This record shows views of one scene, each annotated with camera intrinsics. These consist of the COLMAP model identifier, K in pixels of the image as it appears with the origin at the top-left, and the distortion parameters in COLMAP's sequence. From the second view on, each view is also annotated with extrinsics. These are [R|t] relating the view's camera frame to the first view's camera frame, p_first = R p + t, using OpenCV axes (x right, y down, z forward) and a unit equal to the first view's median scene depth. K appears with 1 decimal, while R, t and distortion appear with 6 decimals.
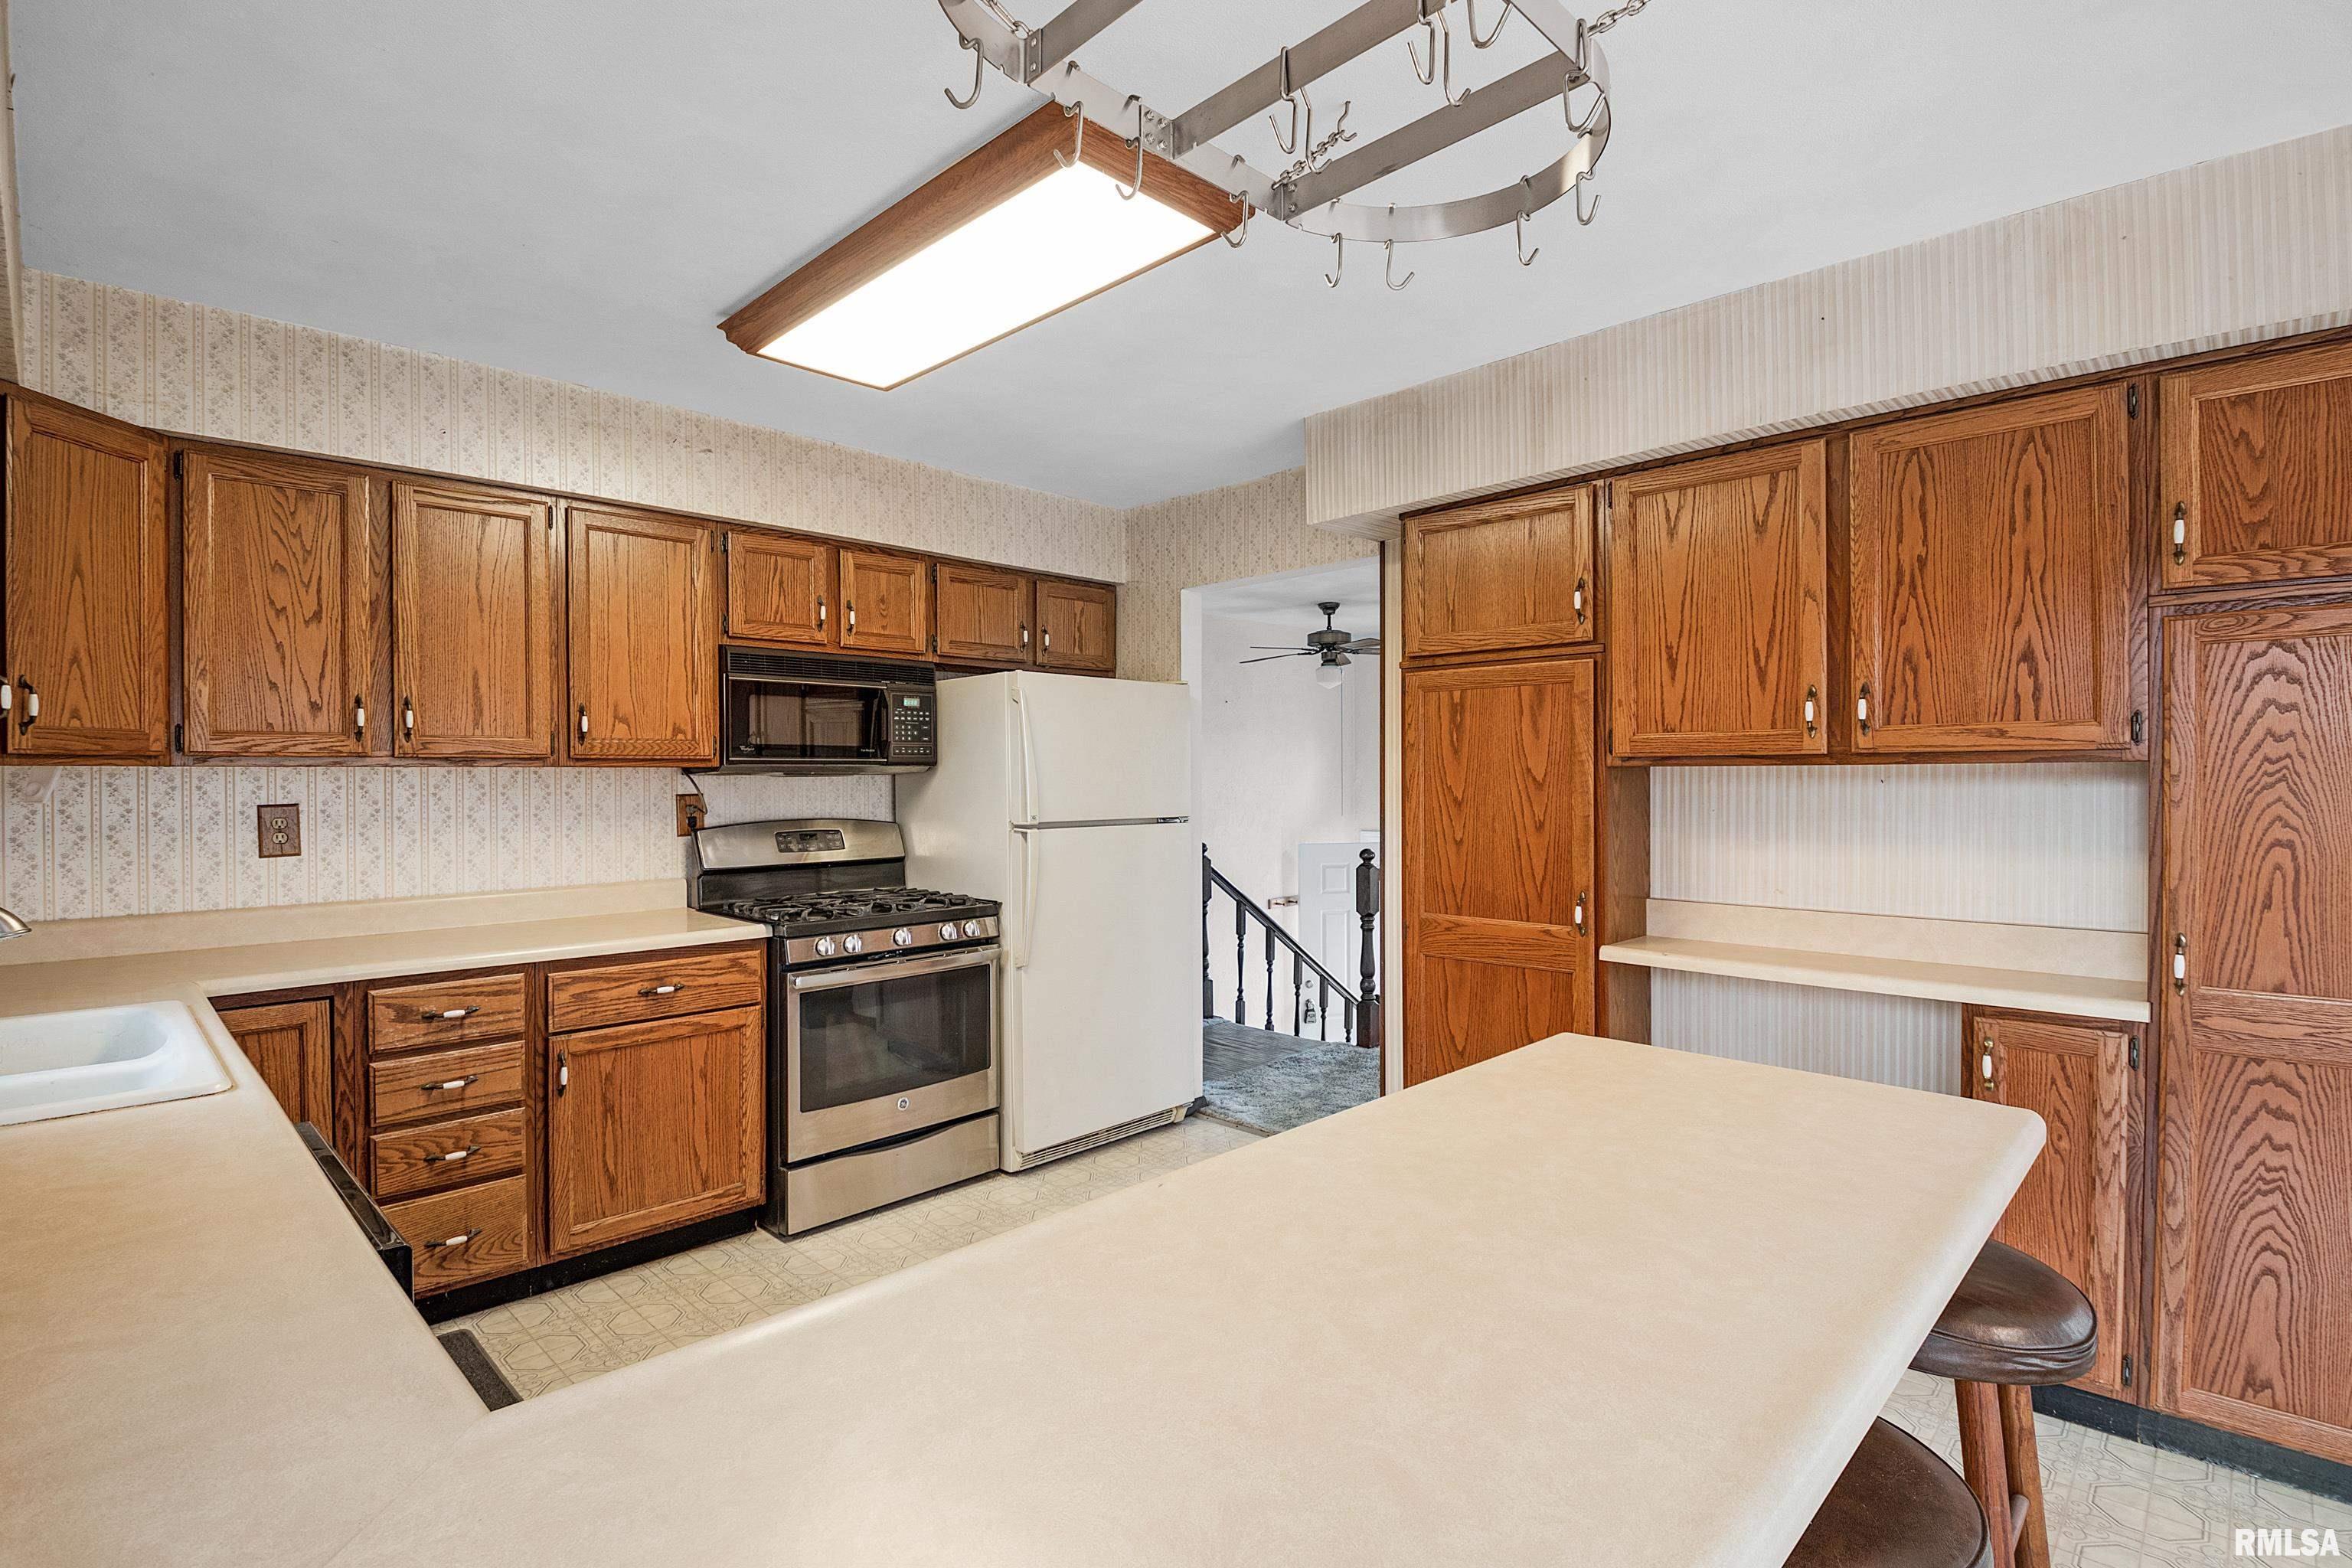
lens RADIAL K [[1133.2, 0, 1159.0], [0, 1133.2, 777.9], [0, 0, 1]] dist [0.030816, -0.037483]
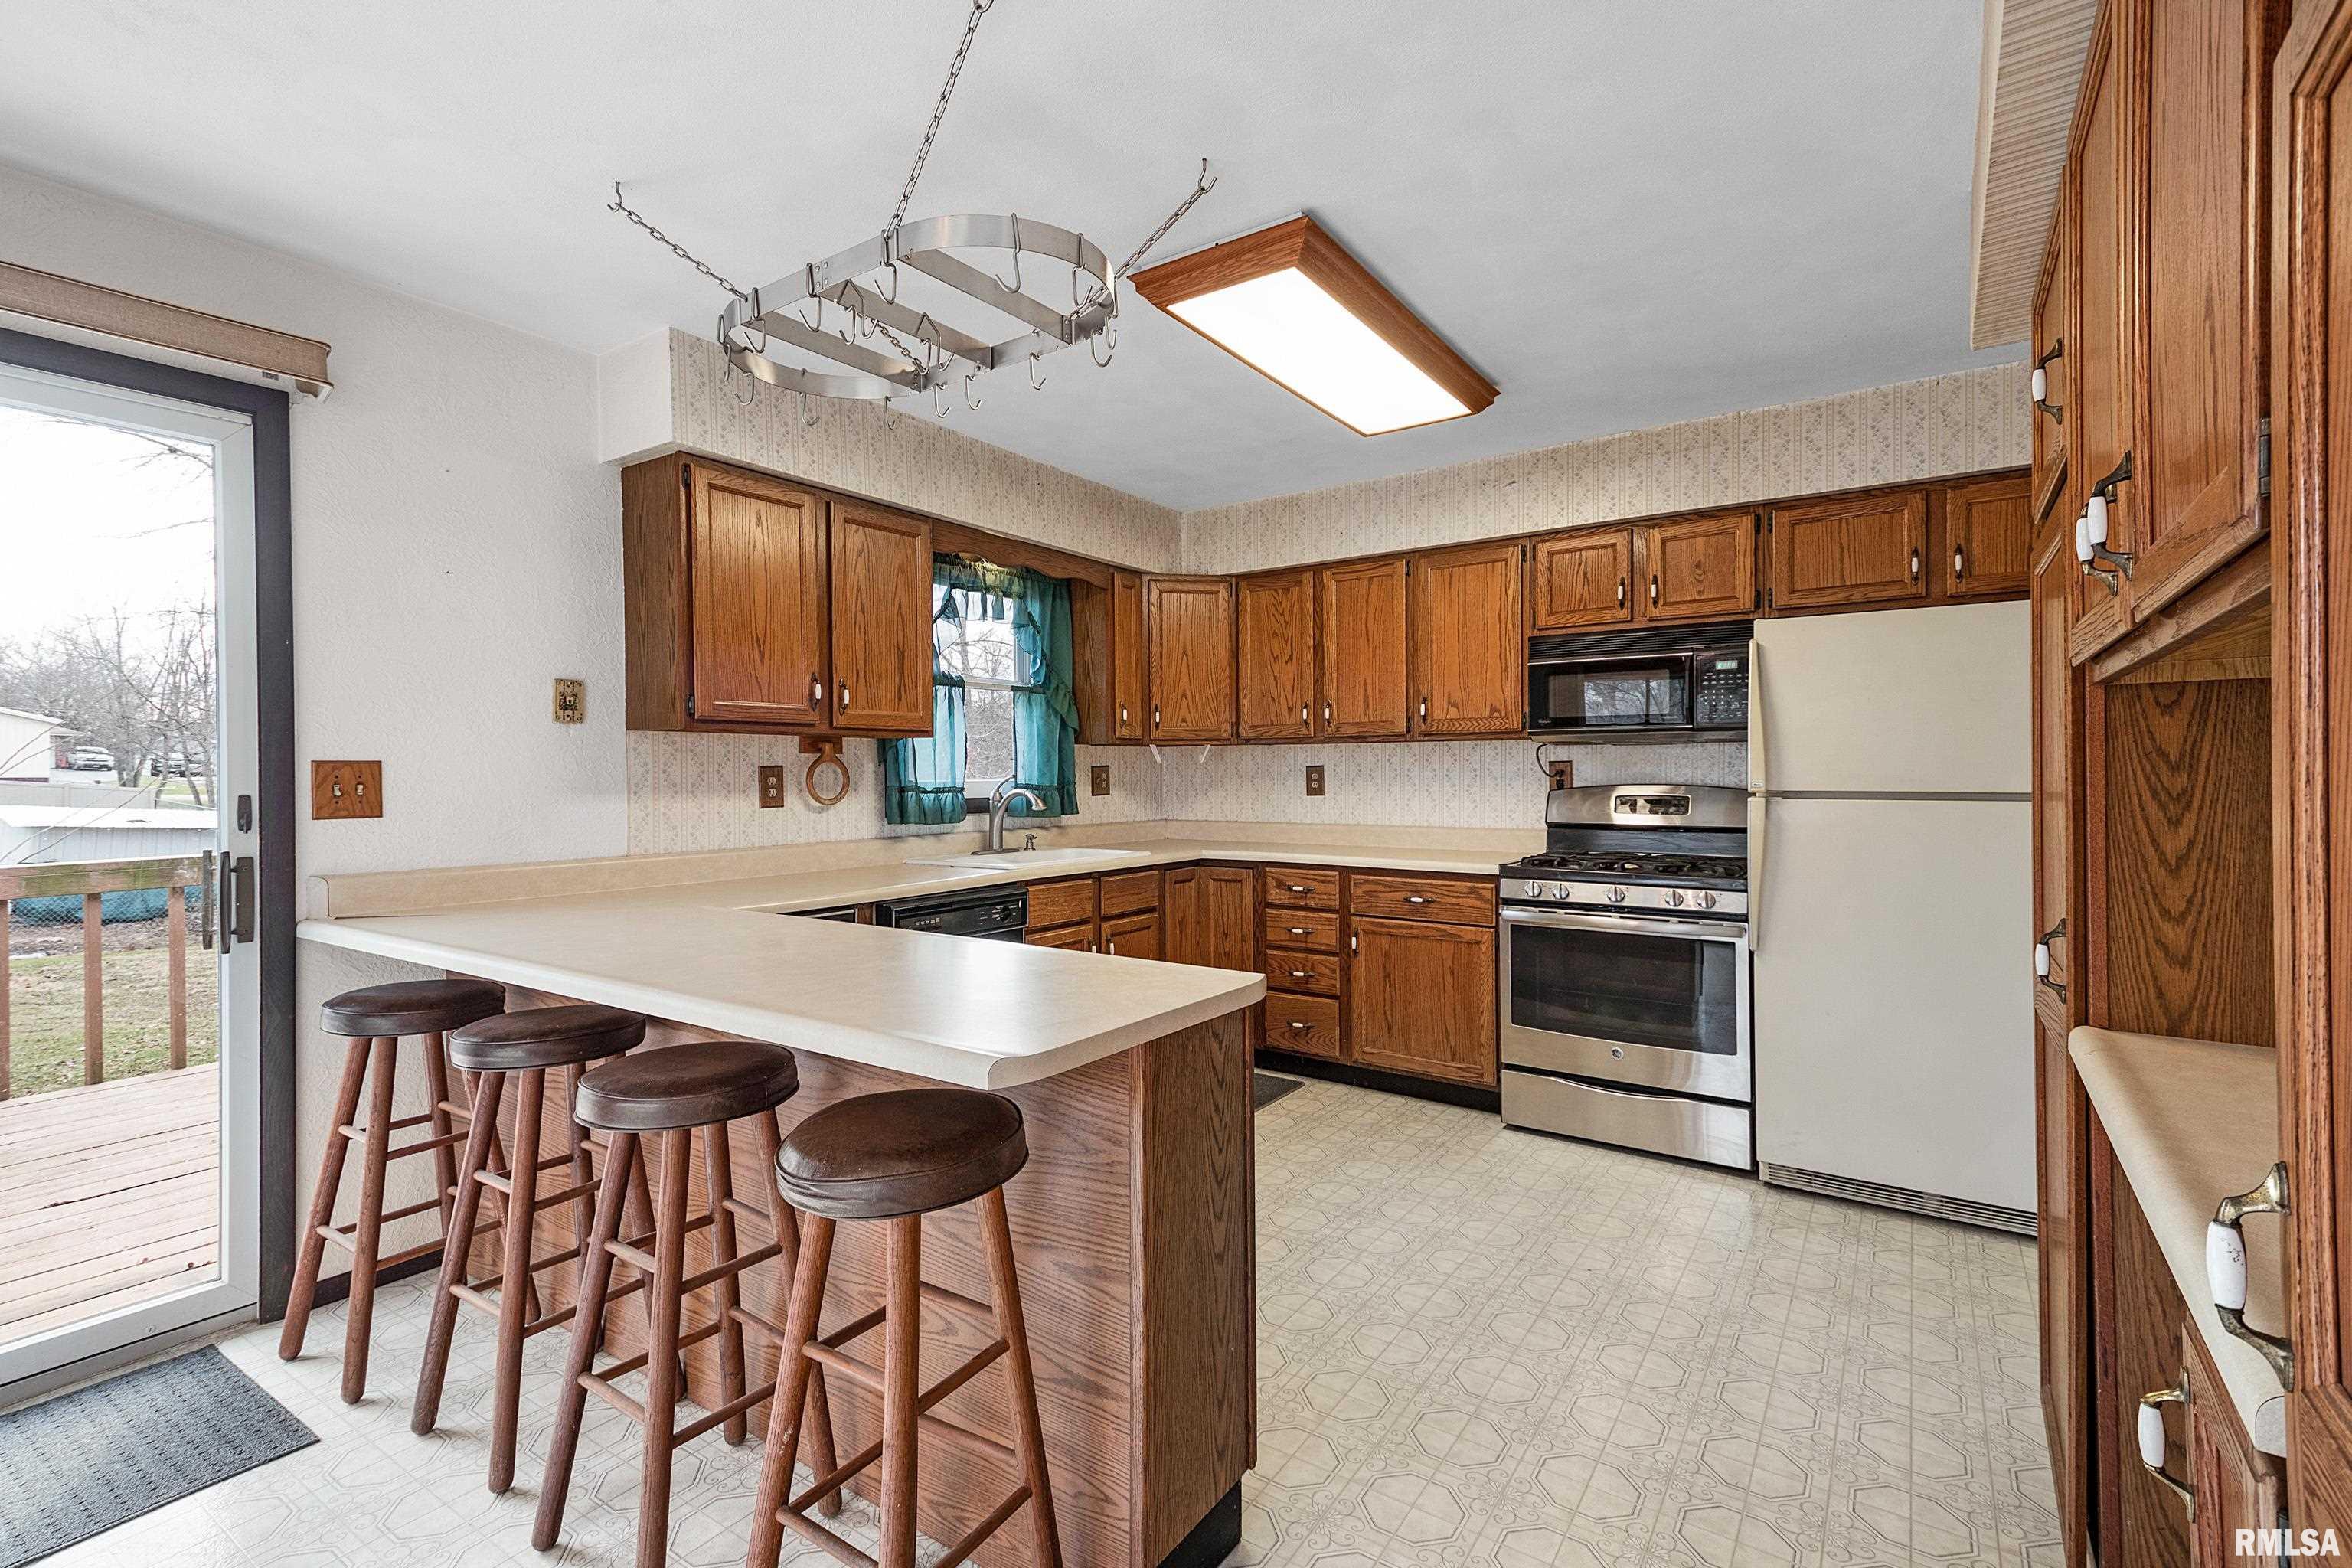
lens RADIAL K [[1062.7, 0, 1161.2], [0, 1062.7, 777.8], [0, 0, 1]] dist [0.077623, -0.030121]
pose [[0.172277, 0.007945, -0.985017, 0.762084], [0.000345, 0.999967, 0.008126, 0.027012], [0.985049, -0.001740, 0.172268, 0.459527]]
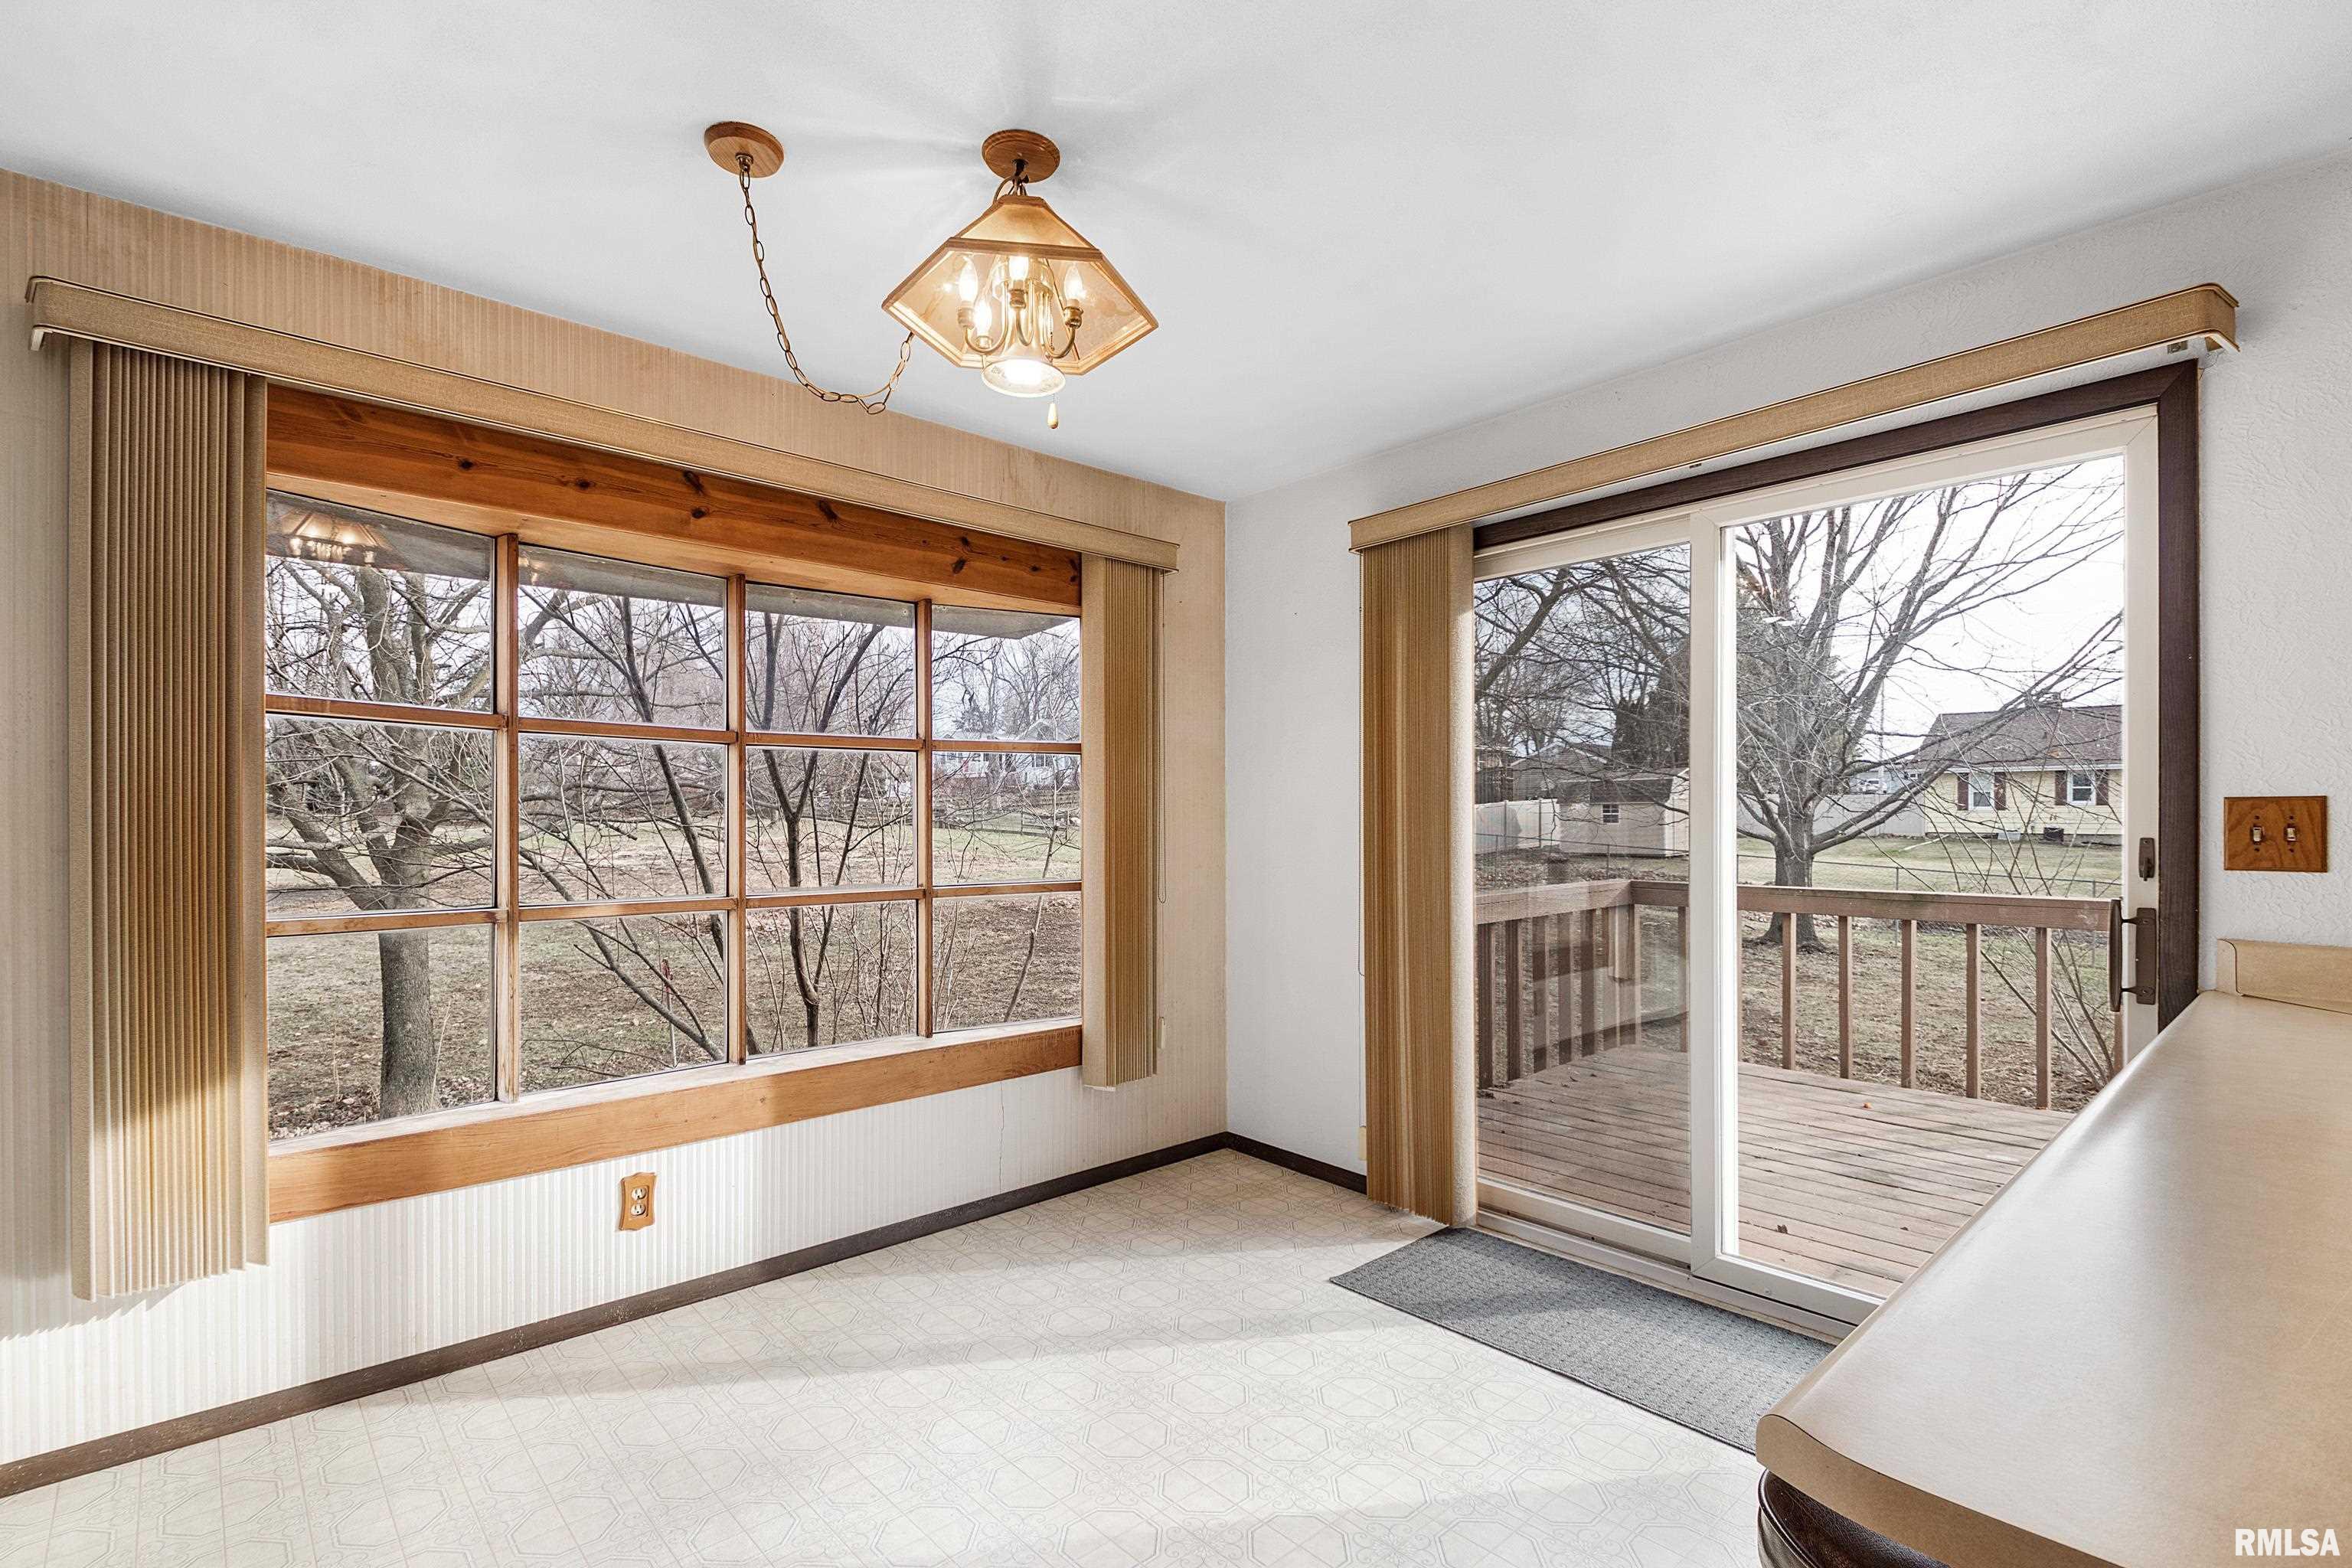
lens RADIAL K [[1083.1, 0, 1172.2], [0, 1083.1, 805.6], [0, 0, 1]] dist [0.056051, -0.030417]
pose [[-0.998704, 0.006344, 0.050498, 0.448070], [0.006147, 0.999973, -0.004047, 0.024399], [-0.050523, -0.003731, -0.998716, 0.679513]]
